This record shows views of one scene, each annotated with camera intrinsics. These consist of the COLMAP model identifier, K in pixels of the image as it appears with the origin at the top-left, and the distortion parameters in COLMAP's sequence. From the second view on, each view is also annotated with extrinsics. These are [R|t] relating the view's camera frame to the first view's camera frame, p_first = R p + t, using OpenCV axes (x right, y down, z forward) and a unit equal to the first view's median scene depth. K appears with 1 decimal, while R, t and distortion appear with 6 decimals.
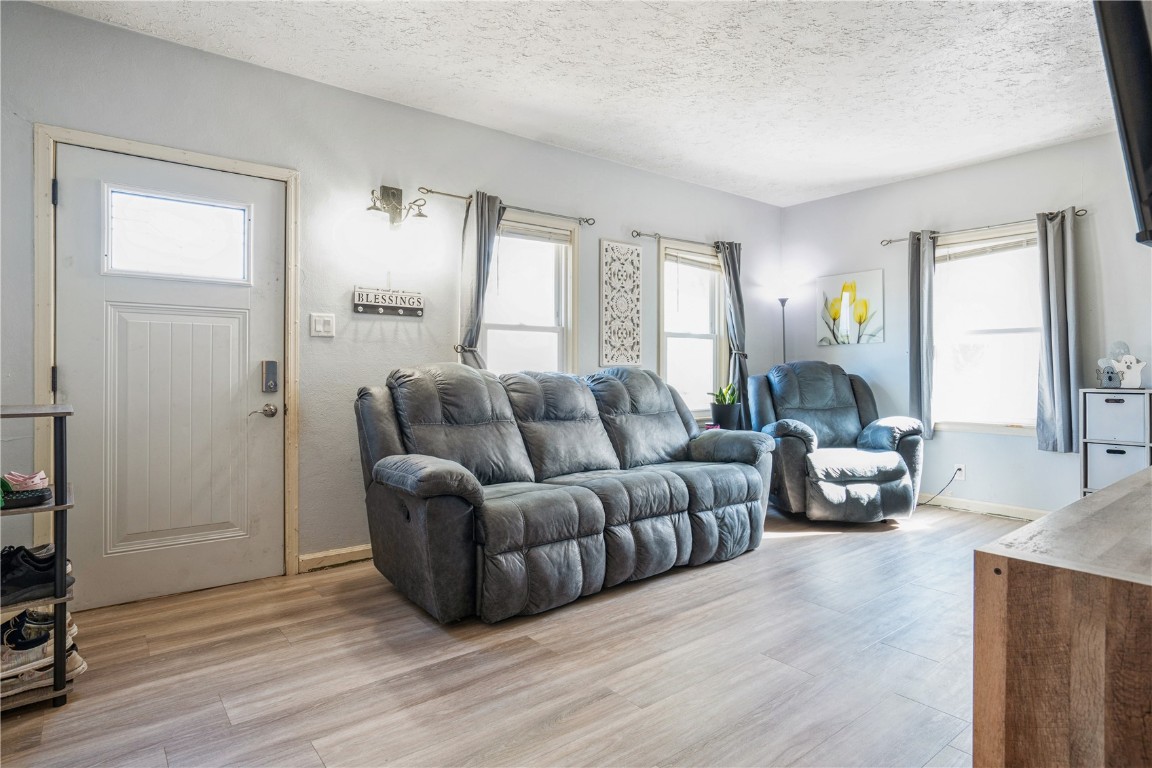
lens RADIAL K [[616.5, 0, 576.0], [0, 616.5, 384.0], [0, 0, 1]] dist [-0.046607, 0.035045]
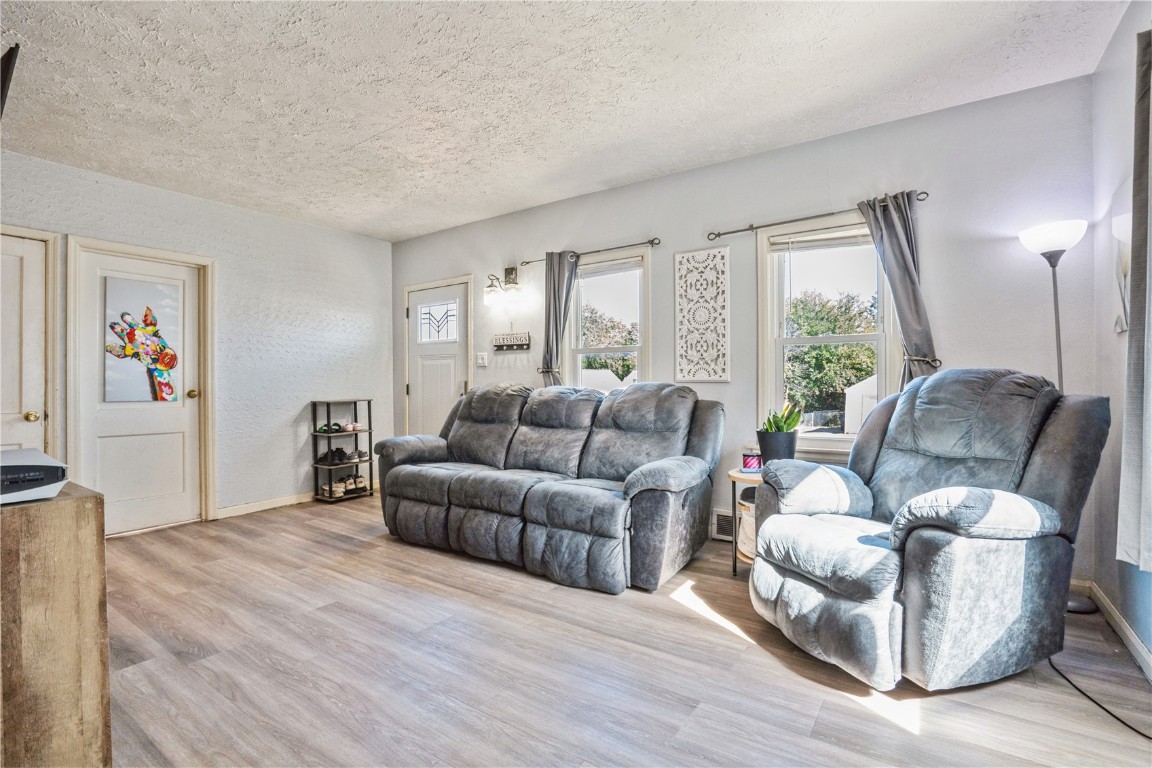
lens RADIAL K [[529.9, 0, 595.0], [0, 529.9, 389.2], [0, 0, 1]] dist [-0.059493, 0.024945]
pose [[0.320600, 0.007574, -0.947184, 1.013776], [-0.018244, 0.999832, 0.001819, -0.019724], [0.947039, 0.016697, 0.320684, 0.761590]]
